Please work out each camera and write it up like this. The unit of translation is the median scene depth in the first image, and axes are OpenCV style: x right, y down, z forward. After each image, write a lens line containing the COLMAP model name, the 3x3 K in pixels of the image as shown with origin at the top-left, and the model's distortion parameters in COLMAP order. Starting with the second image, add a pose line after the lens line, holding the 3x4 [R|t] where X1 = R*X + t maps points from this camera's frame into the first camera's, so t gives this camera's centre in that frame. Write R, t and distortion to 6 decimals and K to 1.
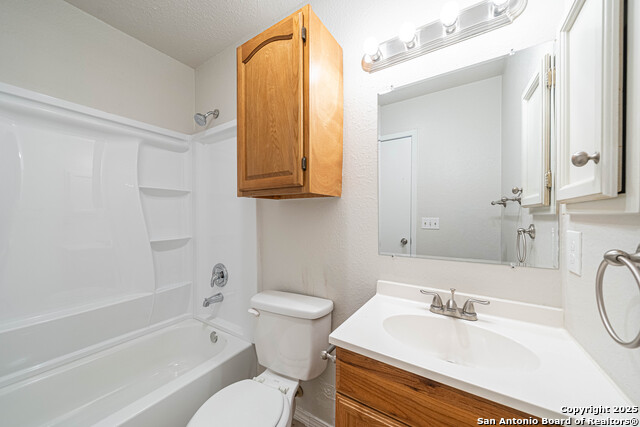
lens RADIAL K [[227.4, 0, 321.4], [0, 227.4, 215.8], [0, 0, 1]] dist [-0.000948, -0.000050]
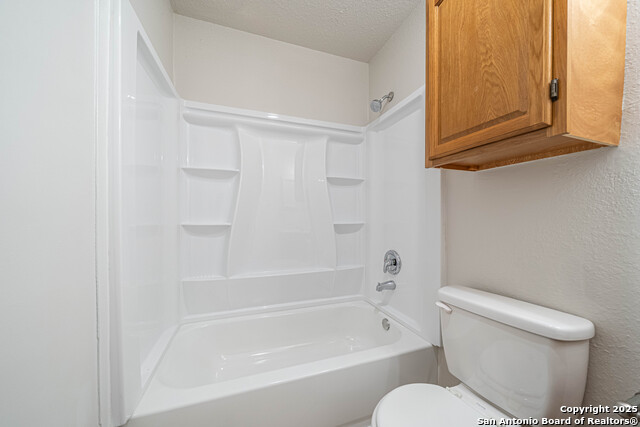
lens RADIAL K [[227.4, 0, 321.4], [0, 227.4, 215.8], [0, 0, 1]] dist [-0.000948, -0.000050]
pose [[0.791697, 0.014796, -0.610734, -0.147583], [-0.014744, 0.999878, 0.005110, 0.096111], [0.610736, 0.004959, 0.791819, 0.077394]]
